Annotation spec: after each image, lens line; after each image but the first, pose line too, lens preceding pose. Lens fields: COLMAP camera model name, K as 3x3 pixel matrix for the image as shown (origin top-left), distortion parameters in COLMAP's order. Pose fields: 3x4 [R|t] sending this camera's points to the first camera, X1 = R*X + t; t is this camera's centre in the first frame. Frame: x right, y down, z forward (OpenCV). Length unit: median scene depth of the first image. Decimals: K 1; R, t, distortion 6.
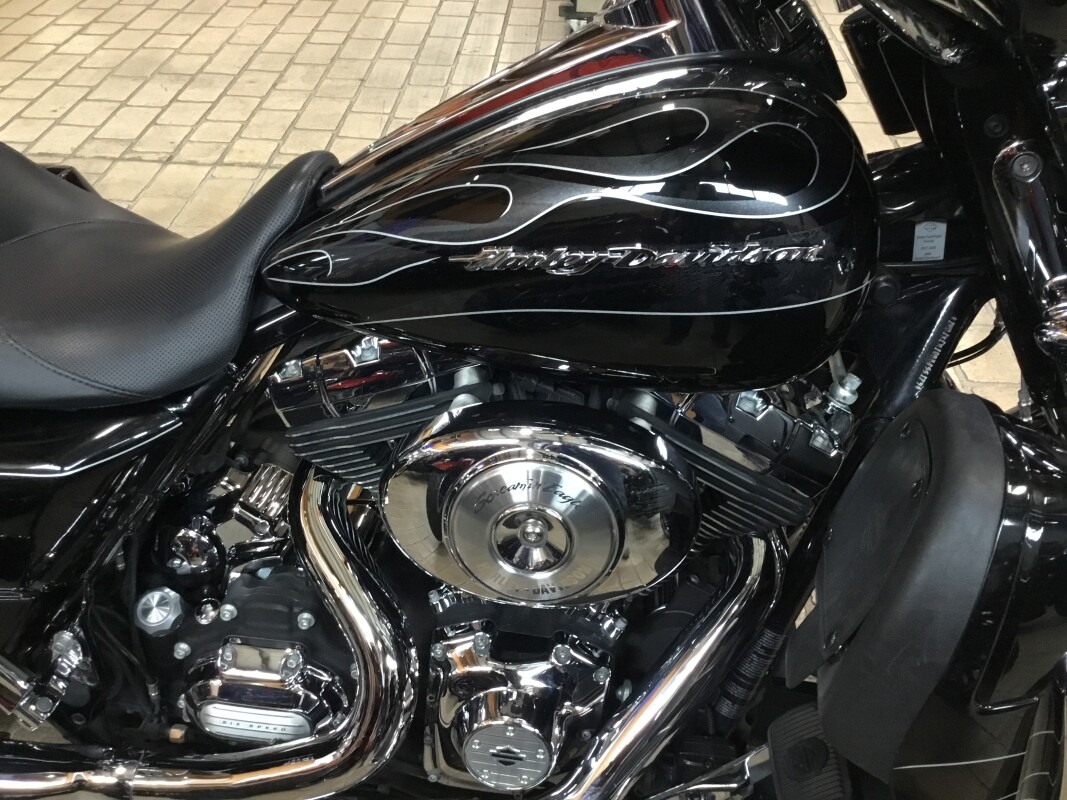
lens RADIAL K [[952.3, 0, 537.6], [0, 952.3, 397.5], [0, 0, 1]] dist [0.047010, -0.062397]
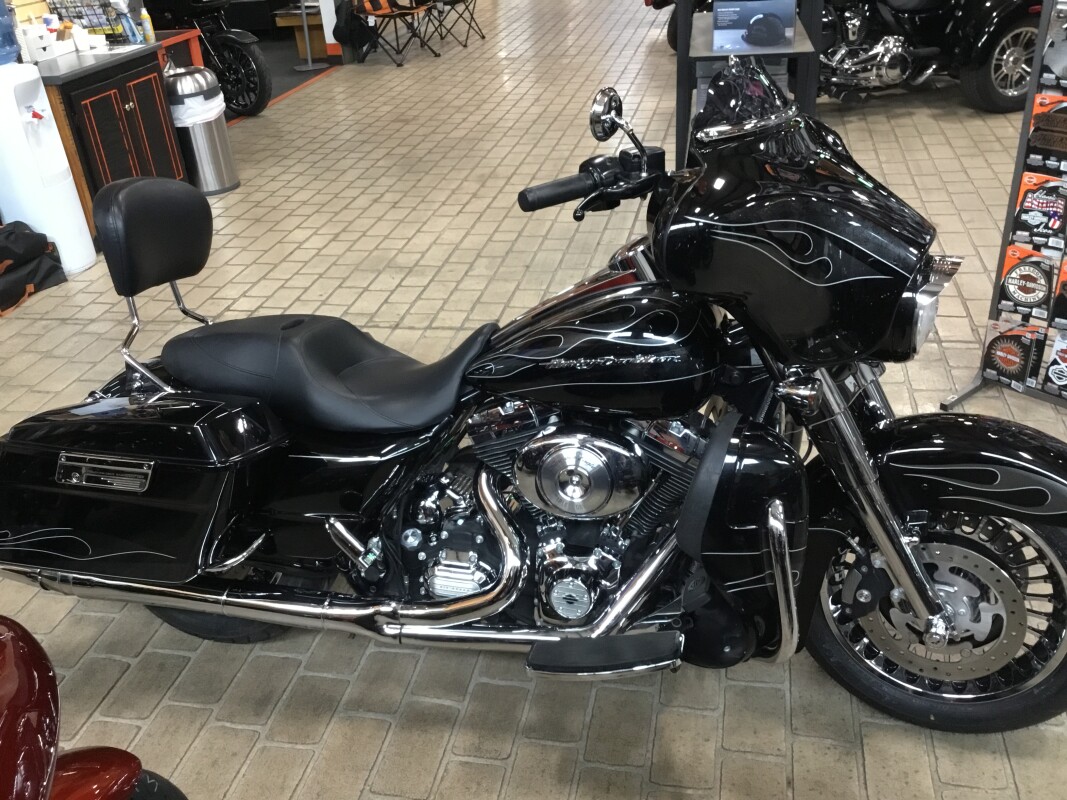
lens RADIAL K [[956.8, 0, 563.7], [0, 956.8, 407.1], [0, 0, 1]] dist [0.070813, -0.128283]
pose [[0.988225, -0.009597, -0.152708, 0.094532], [-0.013279, 0.988886, -0.148082, 0.090412], [0.152432, 0.148366, 0.977114, -0.383676]]
